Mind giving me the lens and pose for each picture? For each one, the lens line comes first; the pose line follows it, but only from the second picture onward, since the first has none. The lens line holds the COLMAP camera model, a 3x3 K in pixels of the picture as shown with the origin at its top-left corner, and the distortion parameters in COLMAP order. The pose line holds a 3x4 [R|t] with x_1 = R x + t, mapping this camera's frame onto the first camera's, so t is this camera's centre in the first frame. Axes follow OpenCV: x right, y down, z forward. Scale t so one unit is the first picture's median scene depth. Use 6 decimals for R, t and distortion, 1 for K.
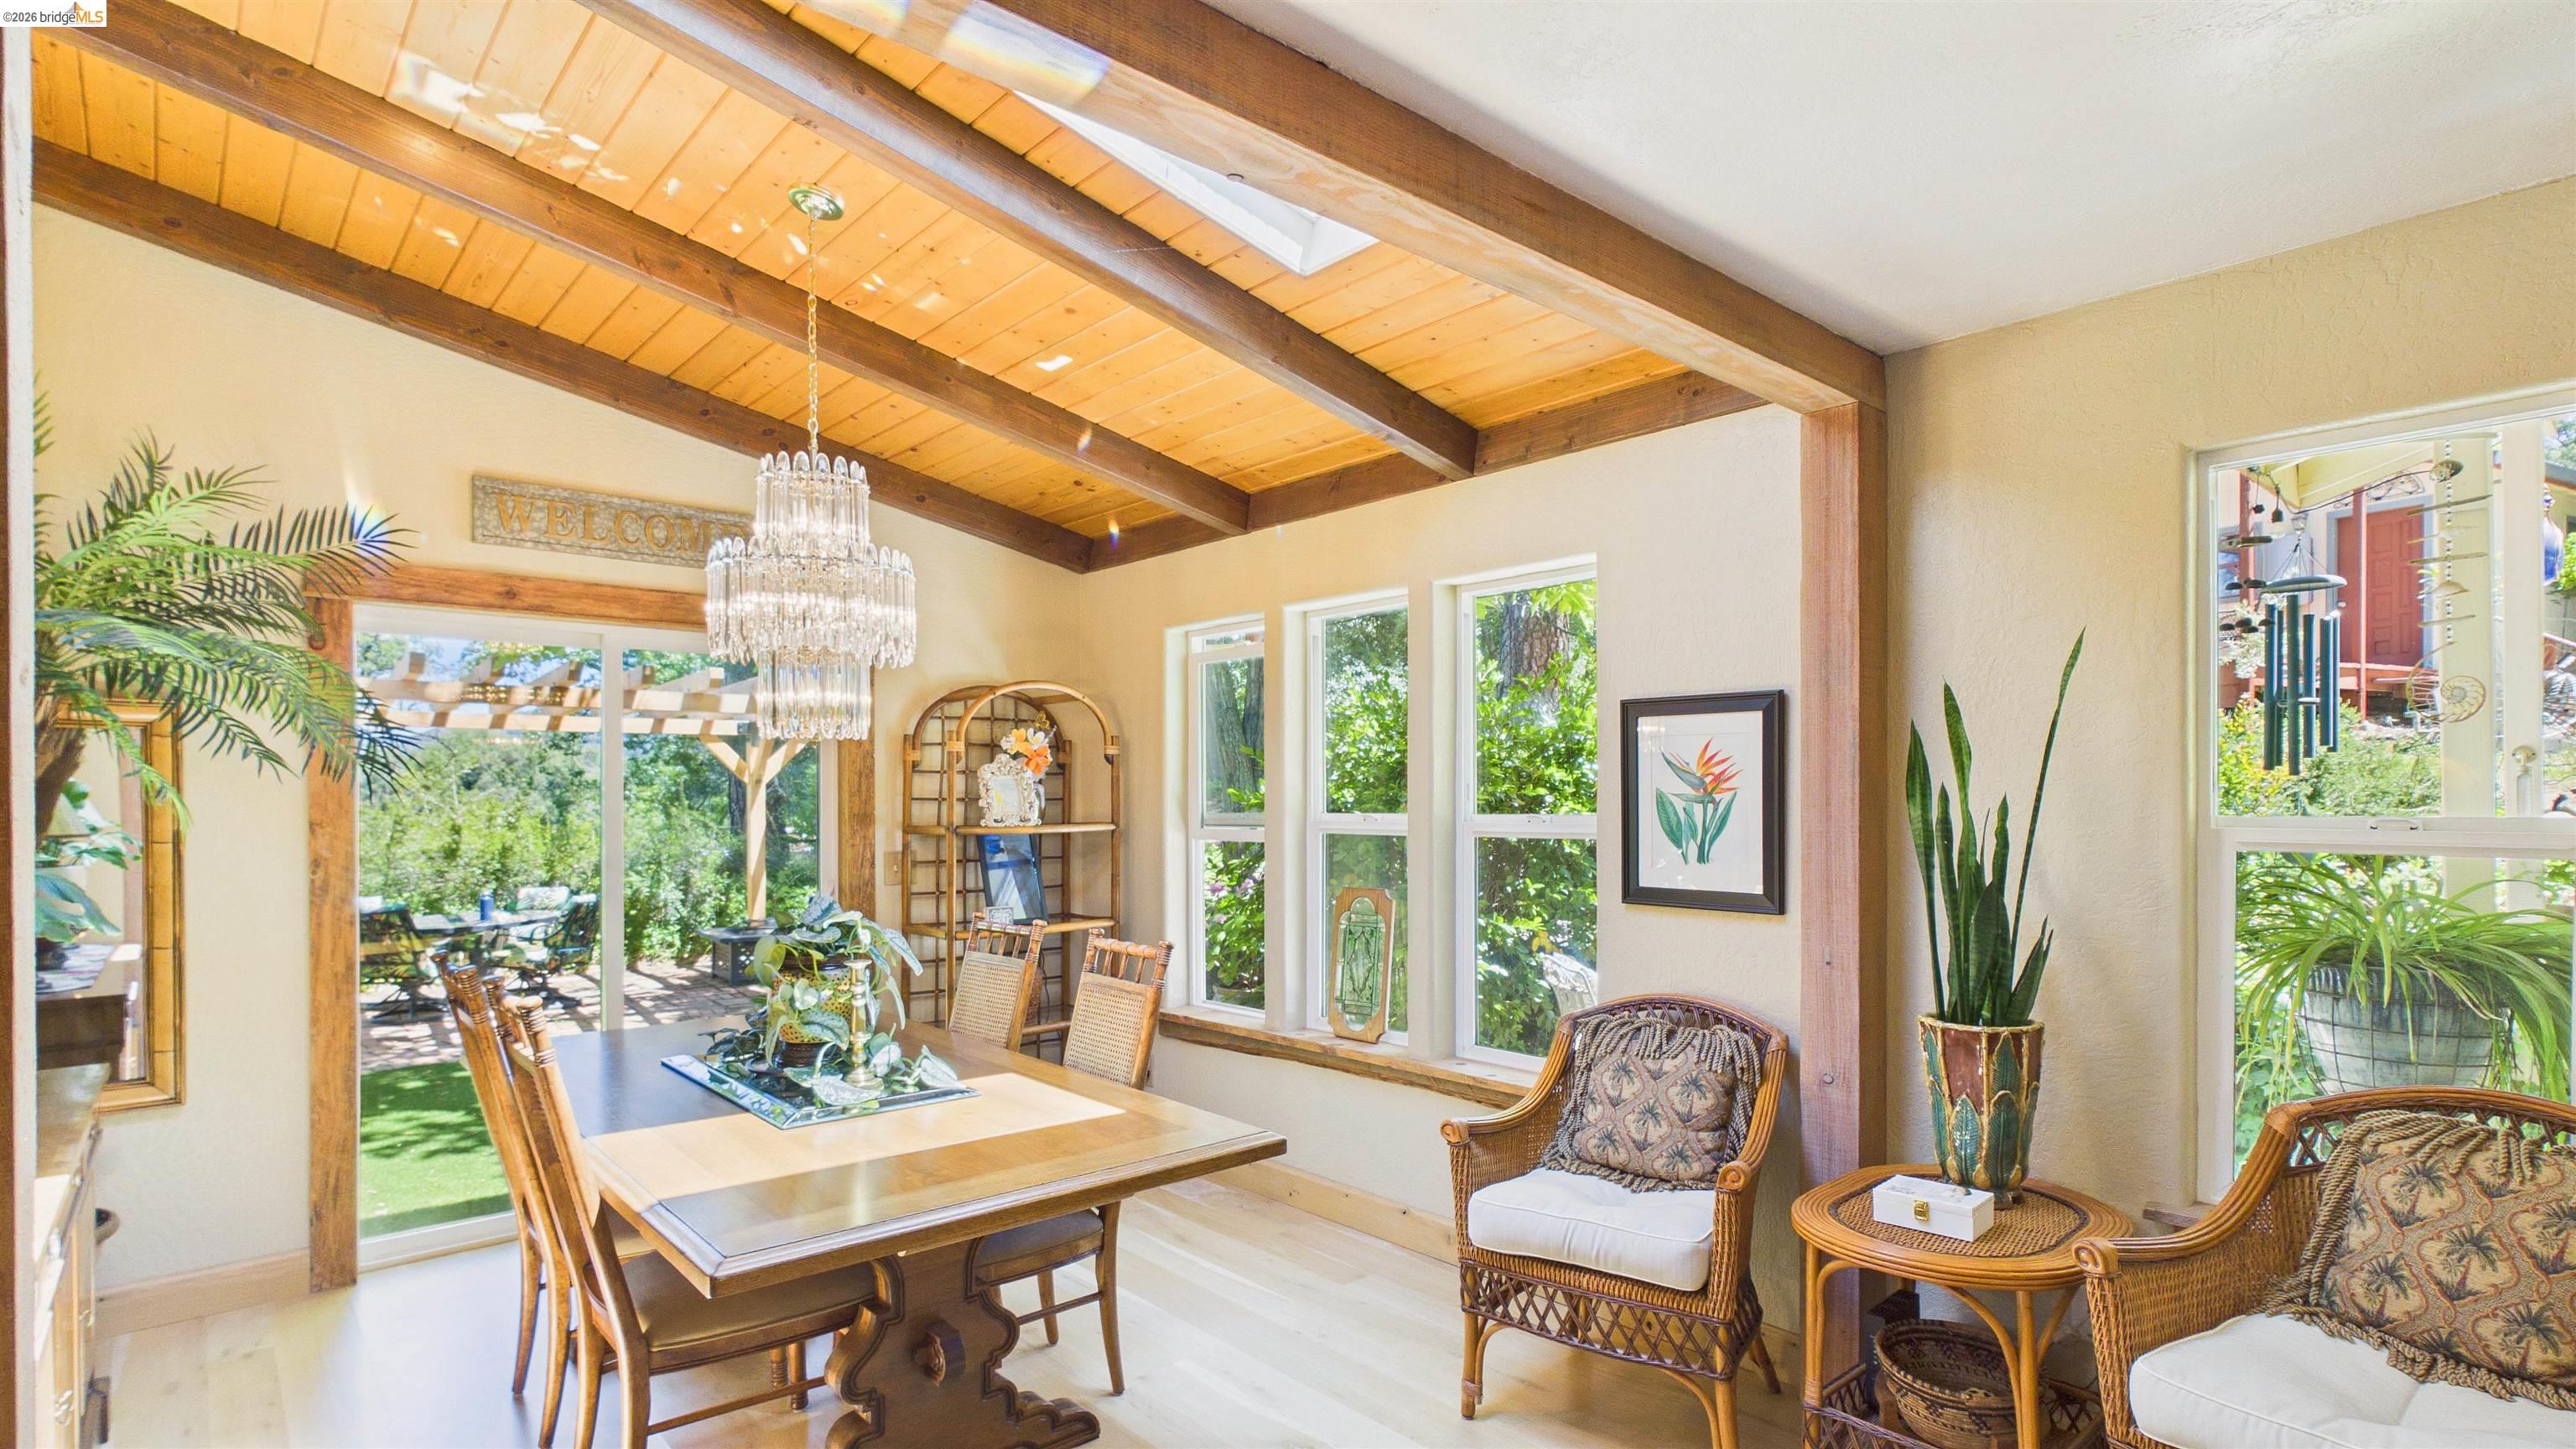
lens RADIAL K [[1254.8, 0, 1303.6], [0, 1254.8, 804.9], [0, 0, 1]] dist [0.002879, -0.000328]
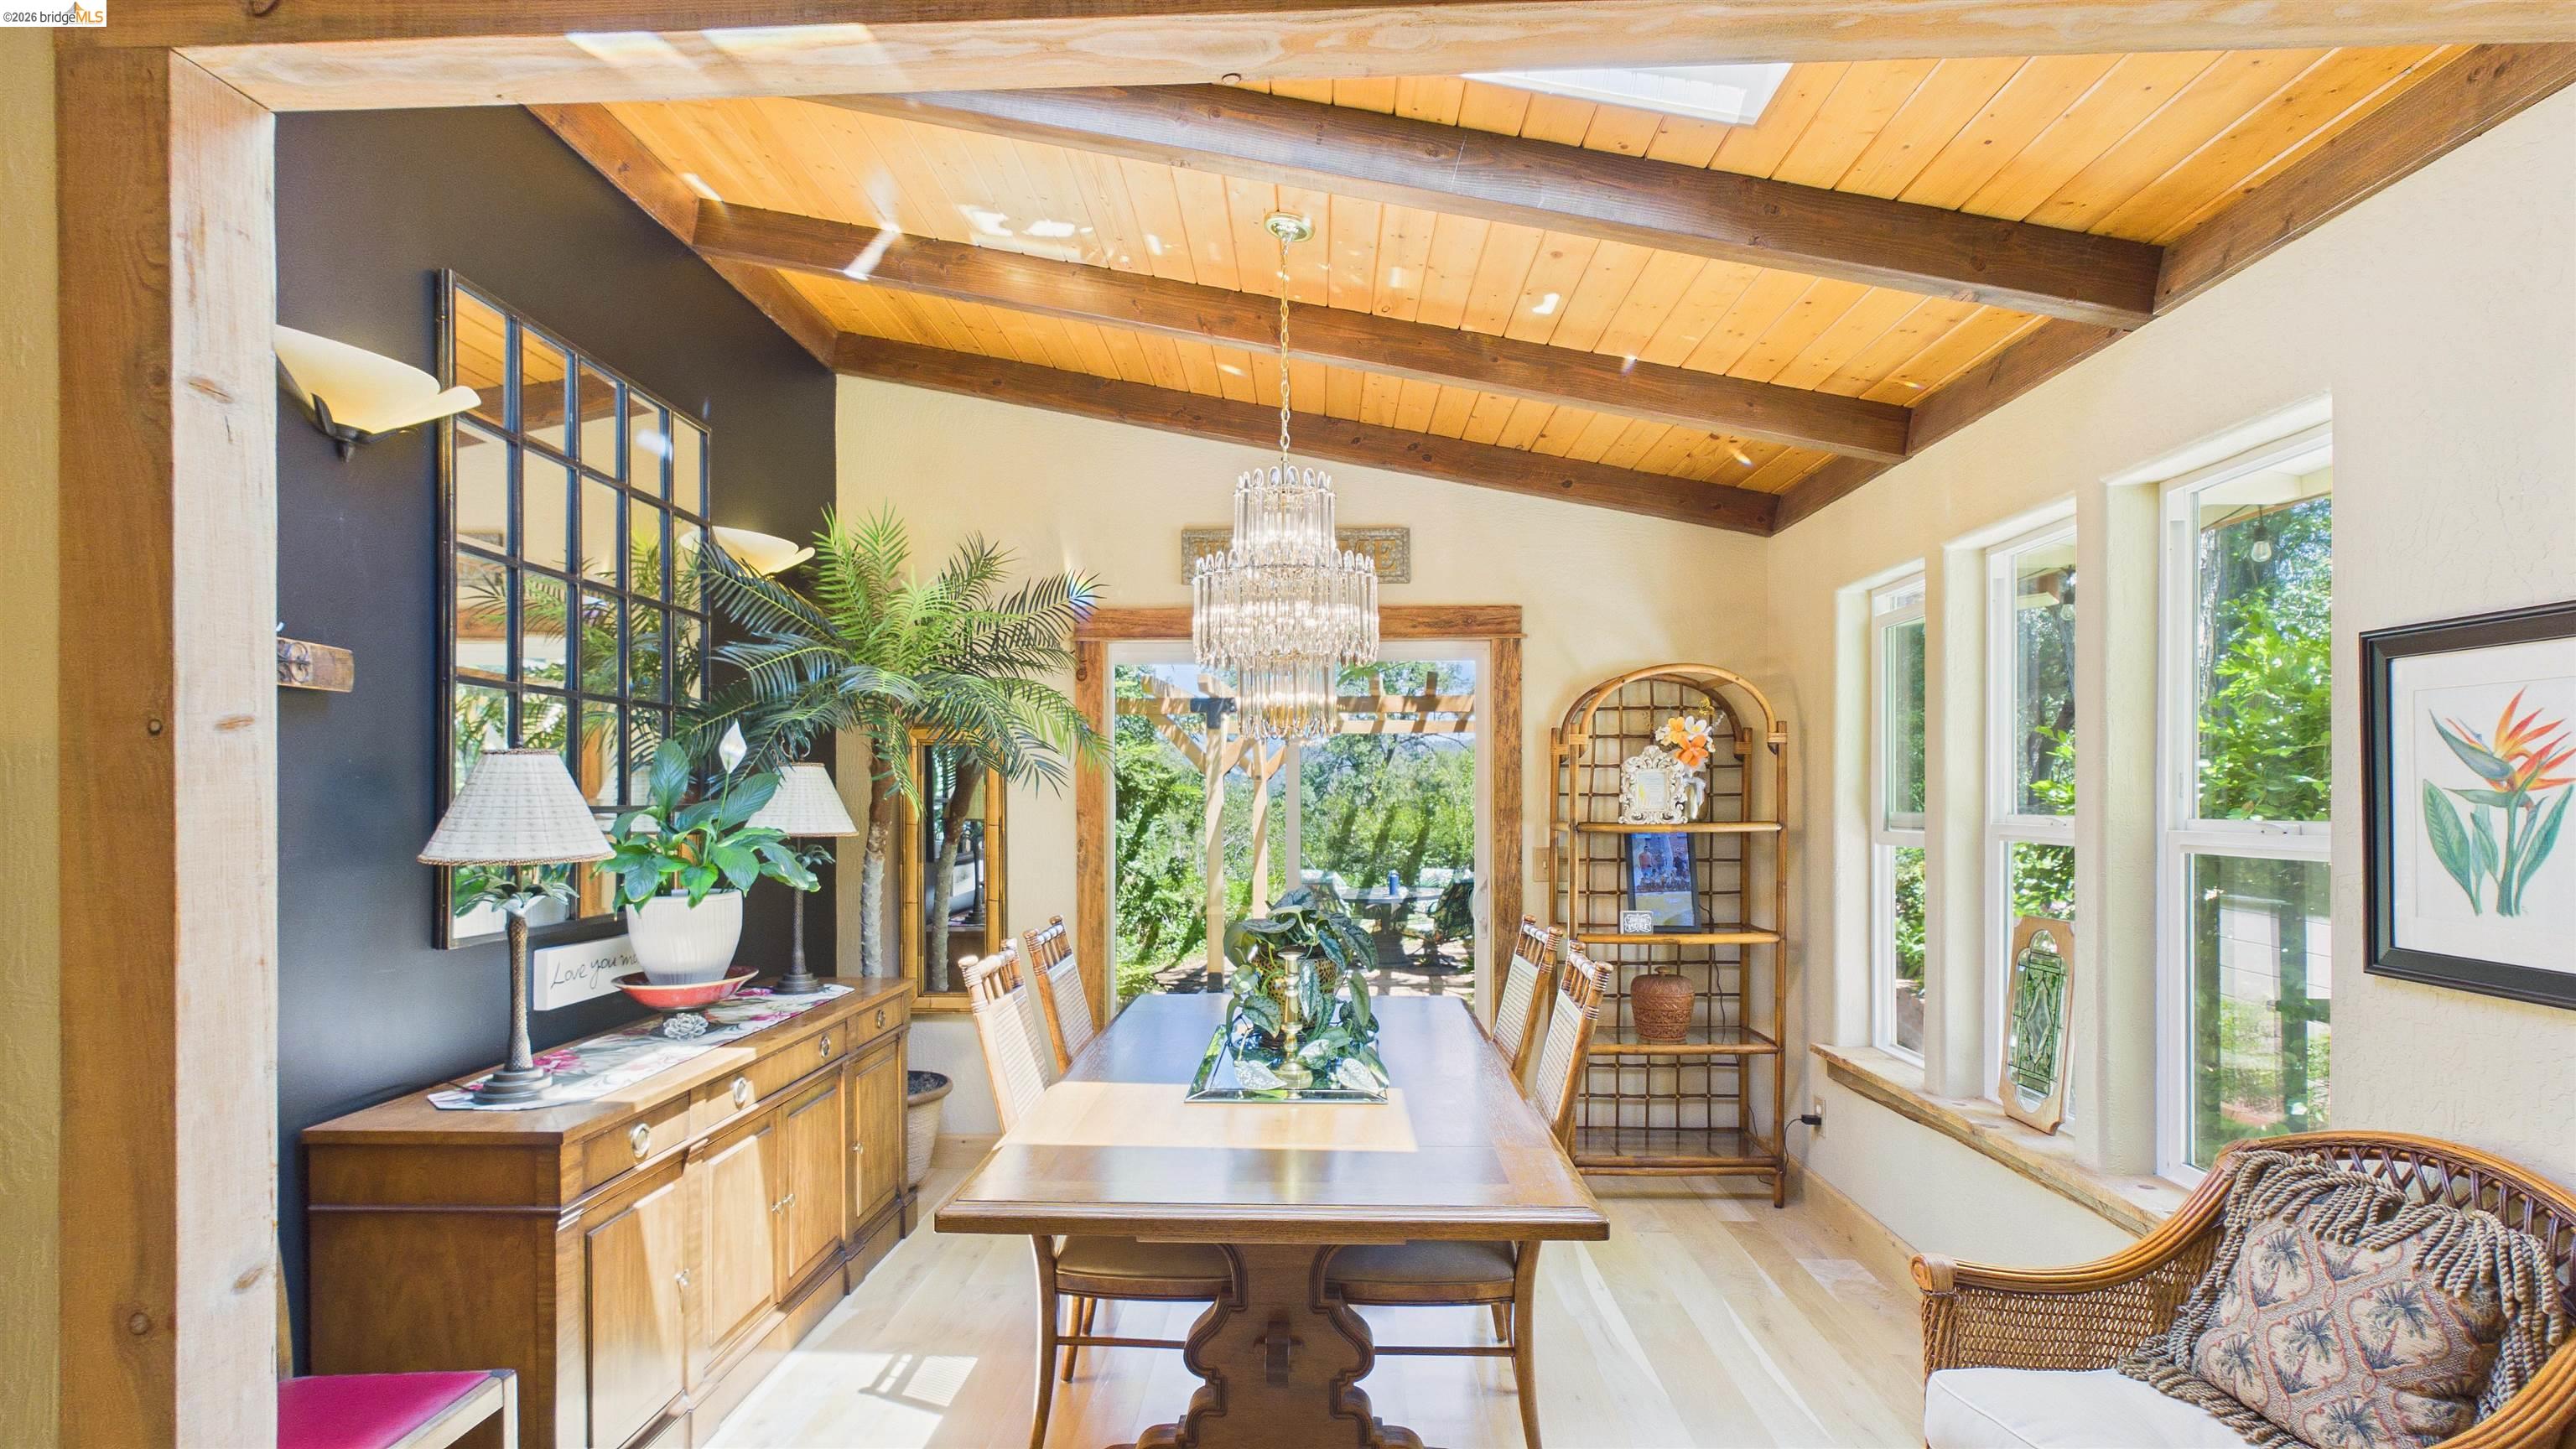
lens RADIAL K [[1254.8, 0, 1276.2], [0, 1254.8, 797.6], [0, 0, 1]] dist [0.002879, -0.000328]
pose [[0.719208, 0.003569, -0.694785, 0.299071], [-0.003348, 0.999993, 0.001671, -0.004151], [0.694786, 0.001124, 0.719215, 0.212832]]
